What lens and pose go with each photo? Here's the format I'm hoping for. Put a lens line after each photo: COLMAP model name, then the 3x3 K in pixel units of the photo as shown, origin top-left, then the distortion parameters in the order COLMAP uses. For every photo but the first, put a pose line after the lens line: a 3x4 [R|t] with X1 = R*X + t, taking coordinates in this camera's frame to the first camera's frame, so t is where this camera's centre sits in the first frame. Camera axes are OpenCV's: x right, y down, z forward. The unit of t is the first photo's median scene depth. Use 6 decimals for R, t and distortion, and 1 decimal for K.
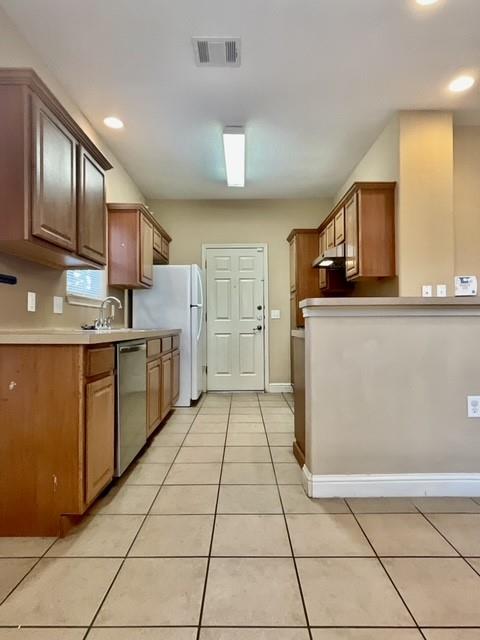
lens RADIAL K [[373.0, 0, 241.3], [0, 373.0, 316.5], [0, 0, 1]] dist [-0.012958, -0.001451]
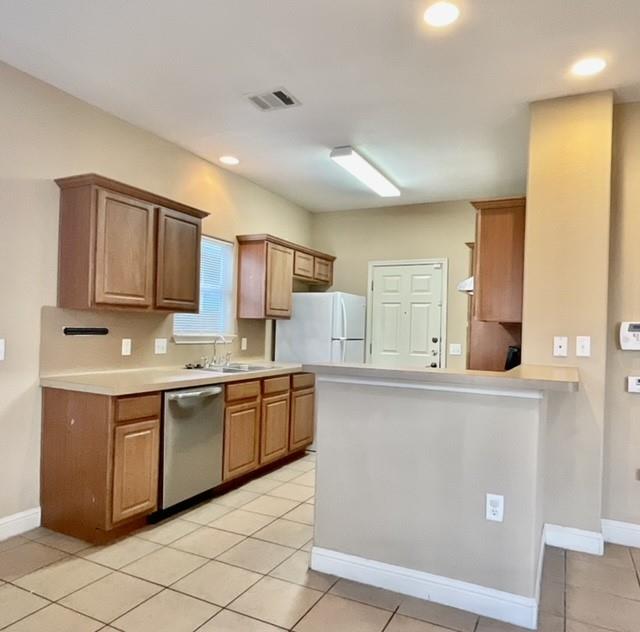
lens RADIAL K [[501.4, 0, 318.4], [0, 501.4, 320.8], [0, 0, 1]] dist [-0.010226, -0.011706]
pose [[0.892499, 0.021978, -0.450514, 0.498424], [-0.021826, 0.999746, 0.005532, -0.105325], [0.450521, 0.004895, 0.892752, -0.097444]]
